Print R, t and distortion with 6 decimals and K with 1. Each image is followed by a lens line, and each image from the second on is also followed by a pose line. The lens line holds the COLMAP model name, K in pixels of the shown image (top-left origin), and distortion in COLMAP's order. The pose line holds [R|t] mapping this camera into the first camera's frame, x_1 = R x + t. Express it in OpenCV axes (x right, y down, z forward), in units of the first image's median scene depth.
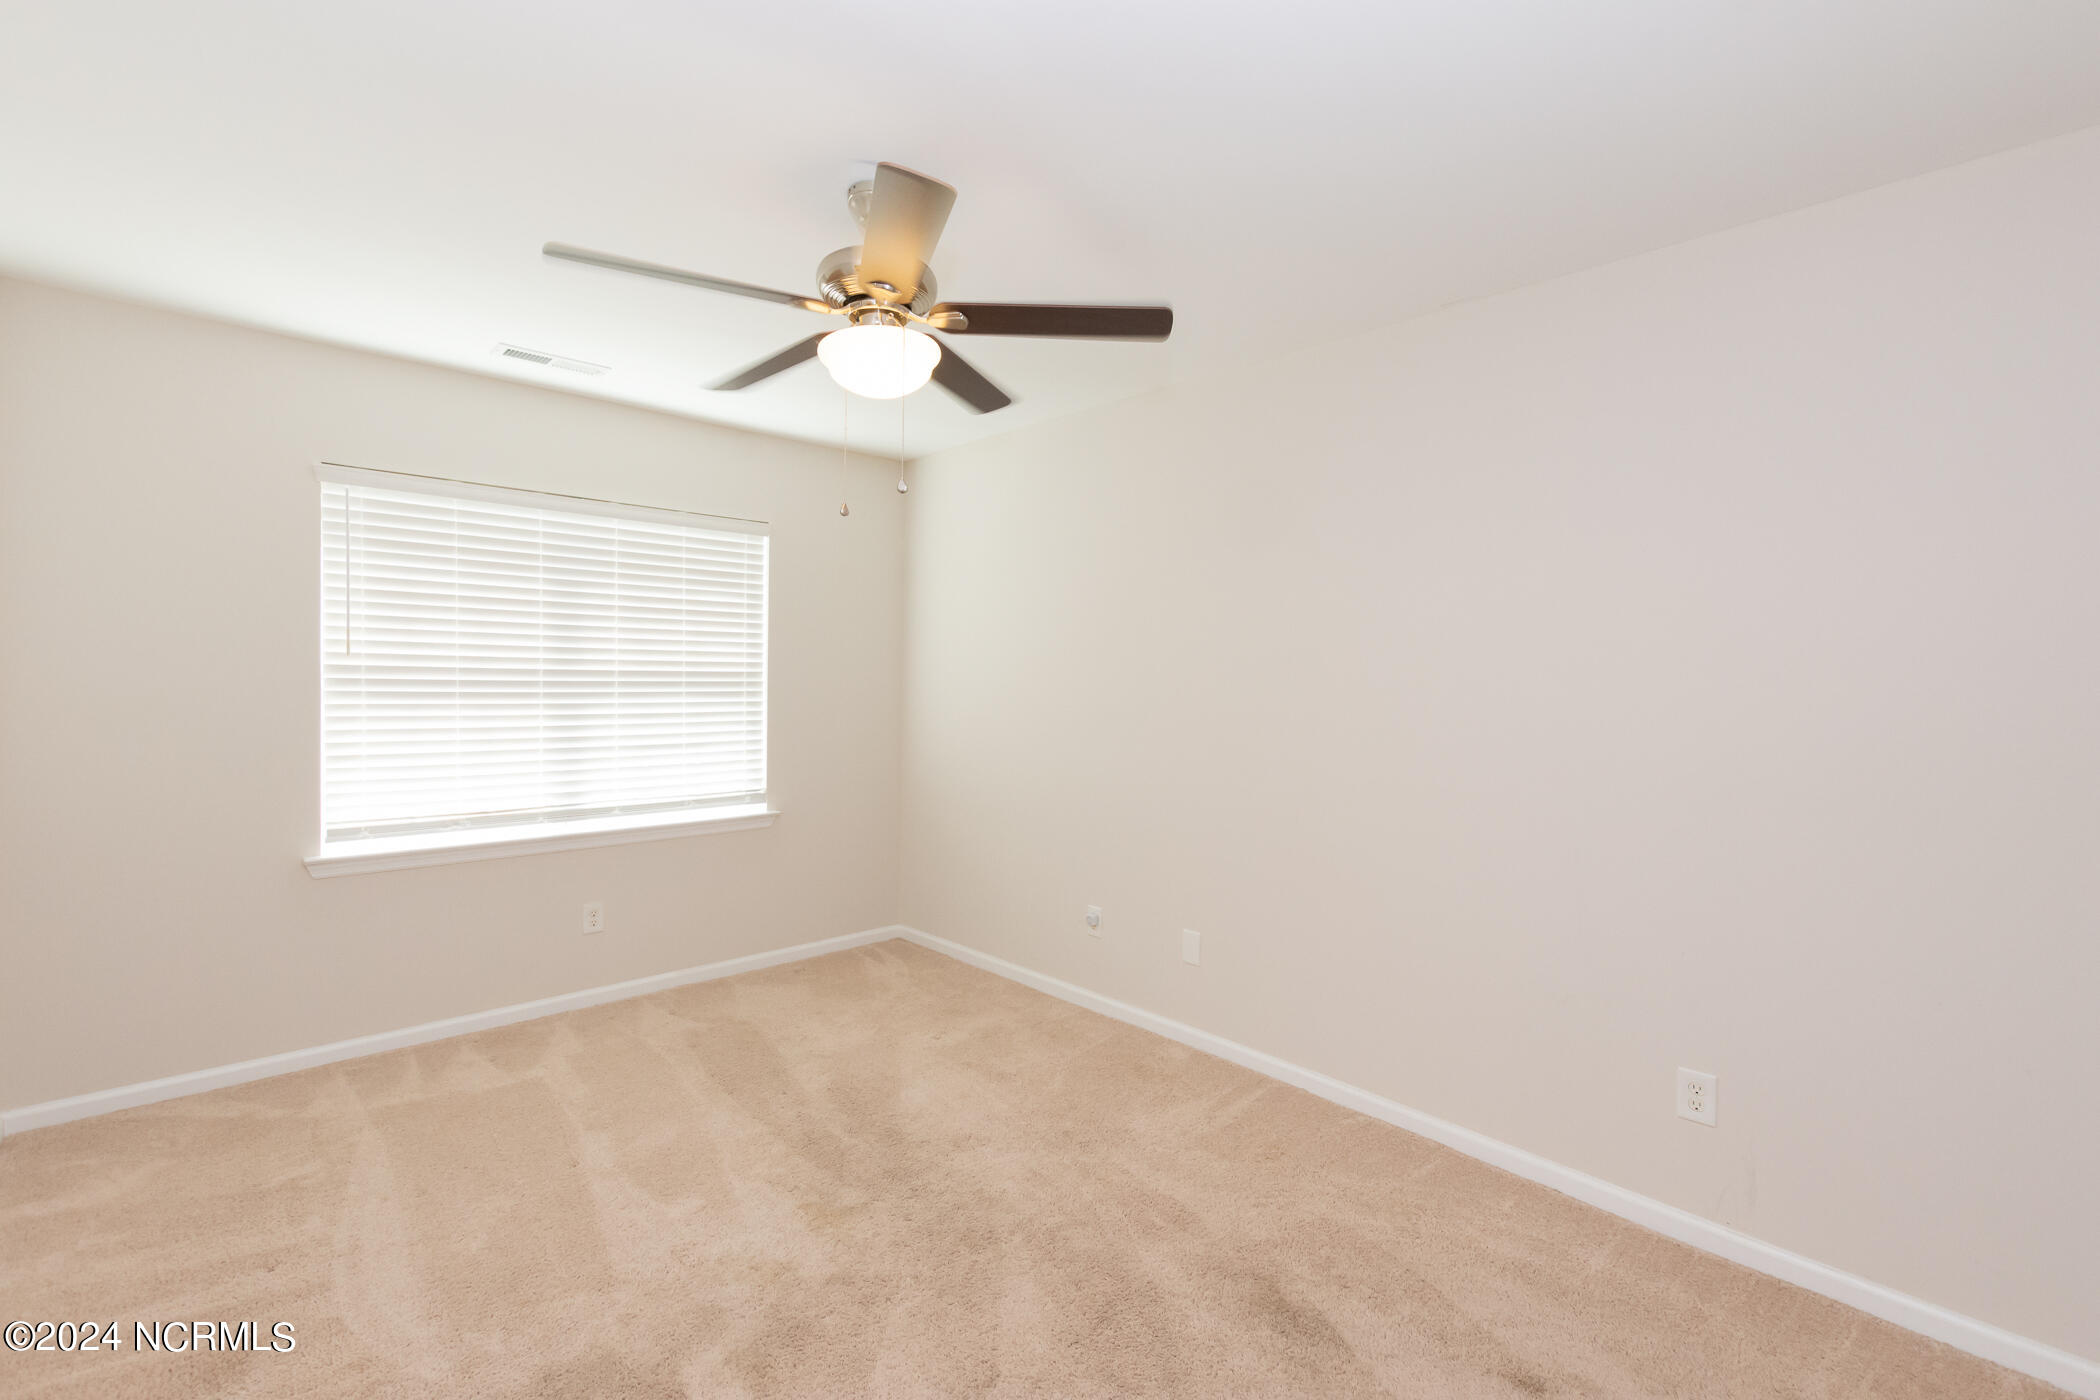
lens RADIAL K [[915.6, 0, 1051.4], [0, 915.6, 700.7], [0, 0, 1]] dist [0.018055, 0.000129]
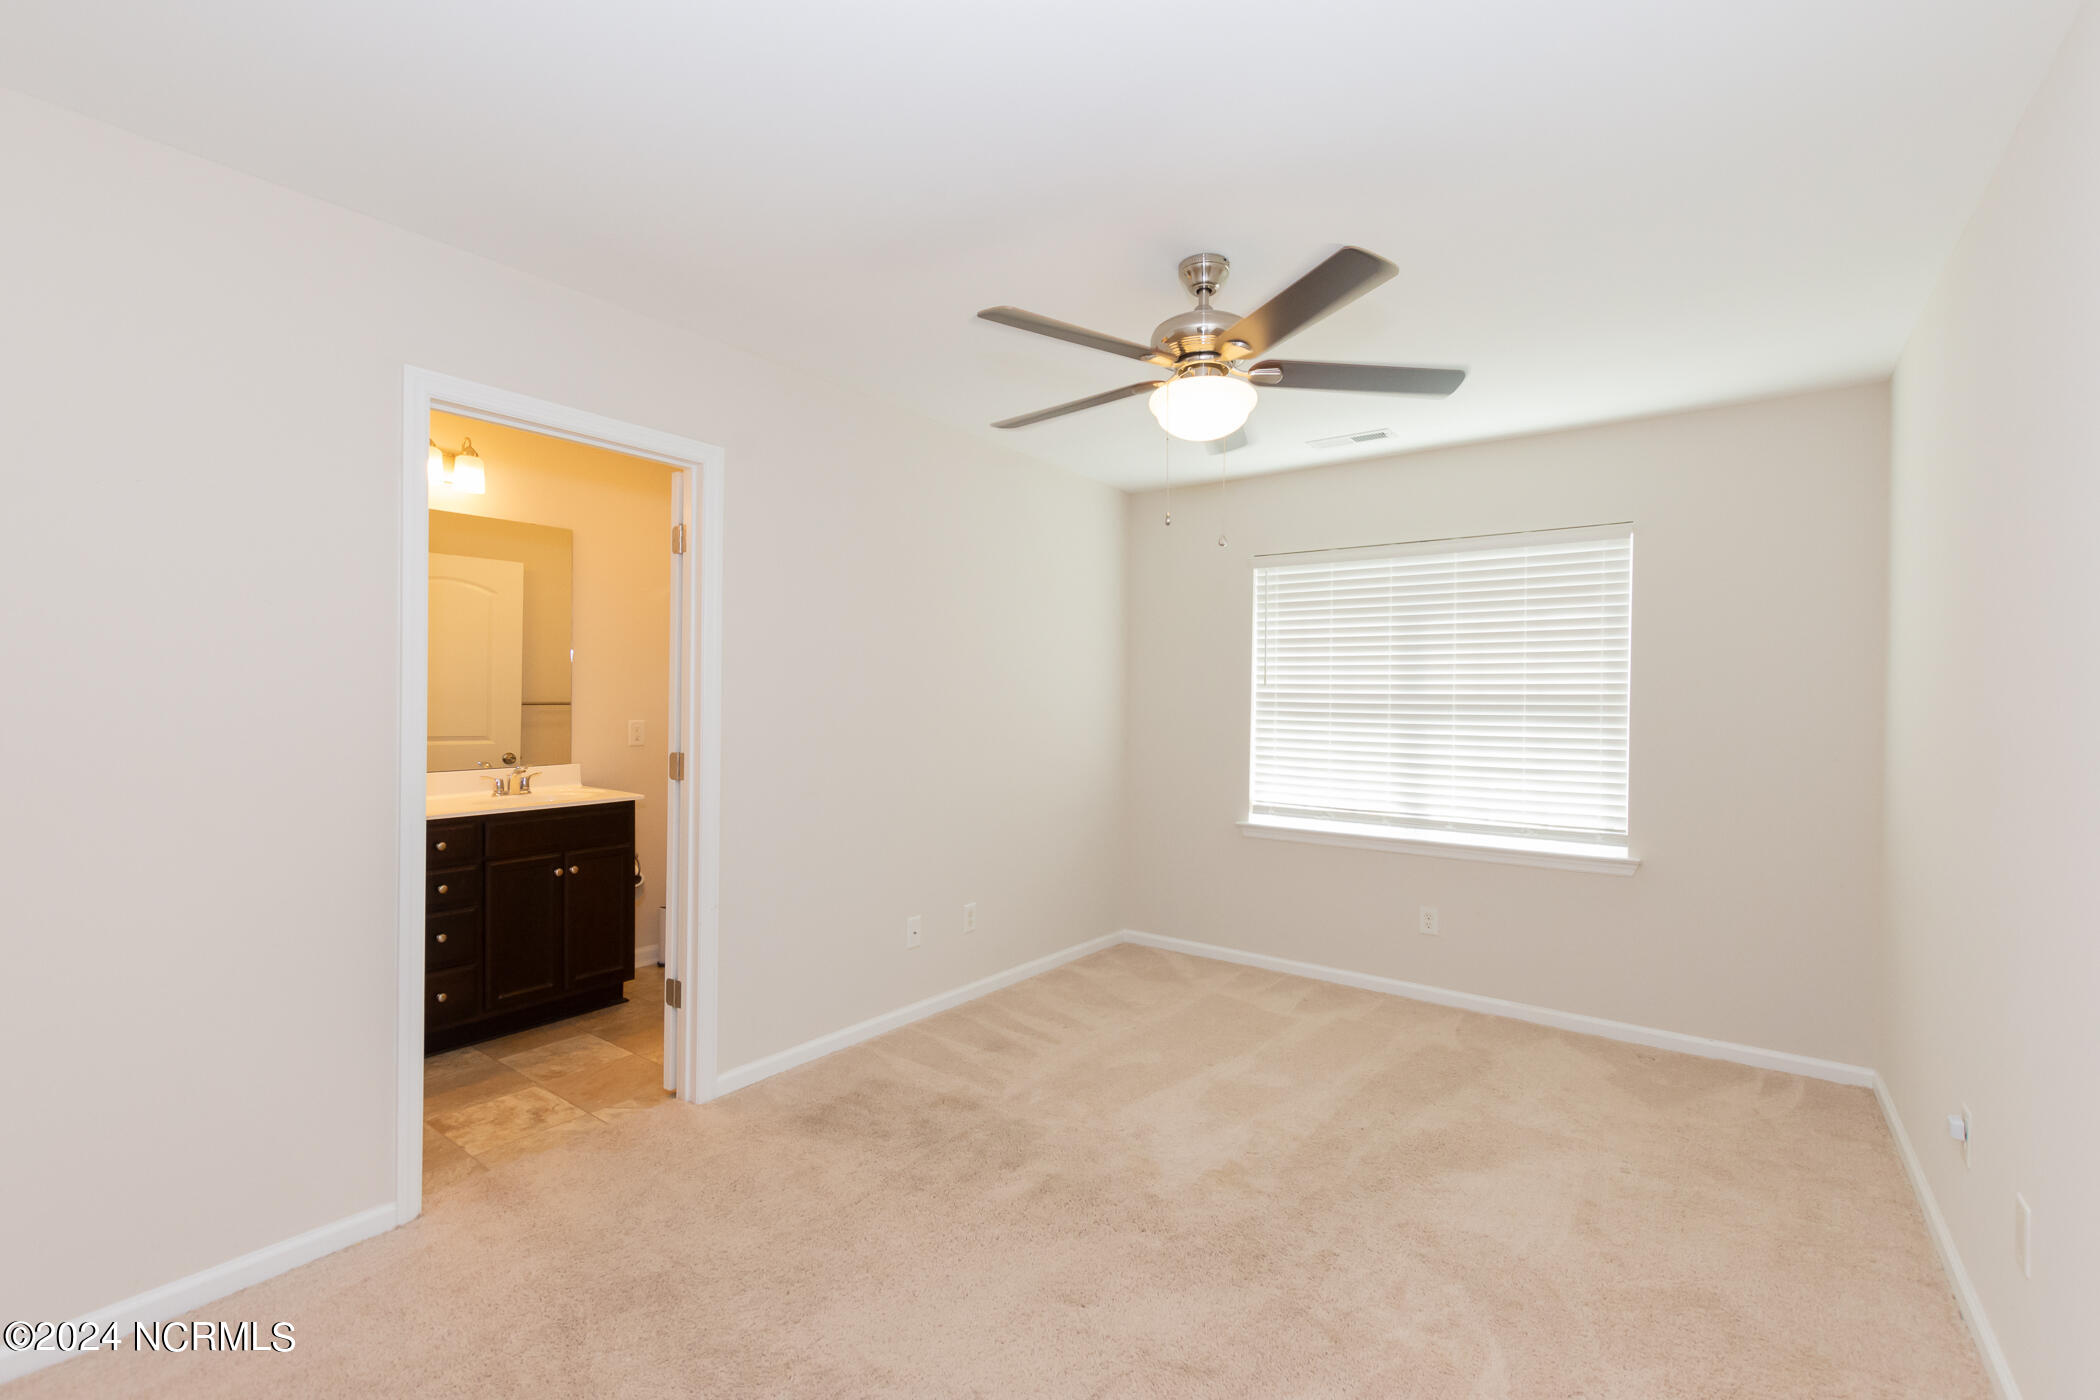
lens RADIAL K [[915.6, 0, 1051.4], [0, 915.6, 700.7], [0, 0, 1]] dist [0.018055, 0.000129]
pose [[0.185224, -0.011336, -0.982631, 0.504579], [-0.034906, 0.999227, -0.018108, 0.010319], [0.982076, 0.037654, 0.184685, 0.354641]]
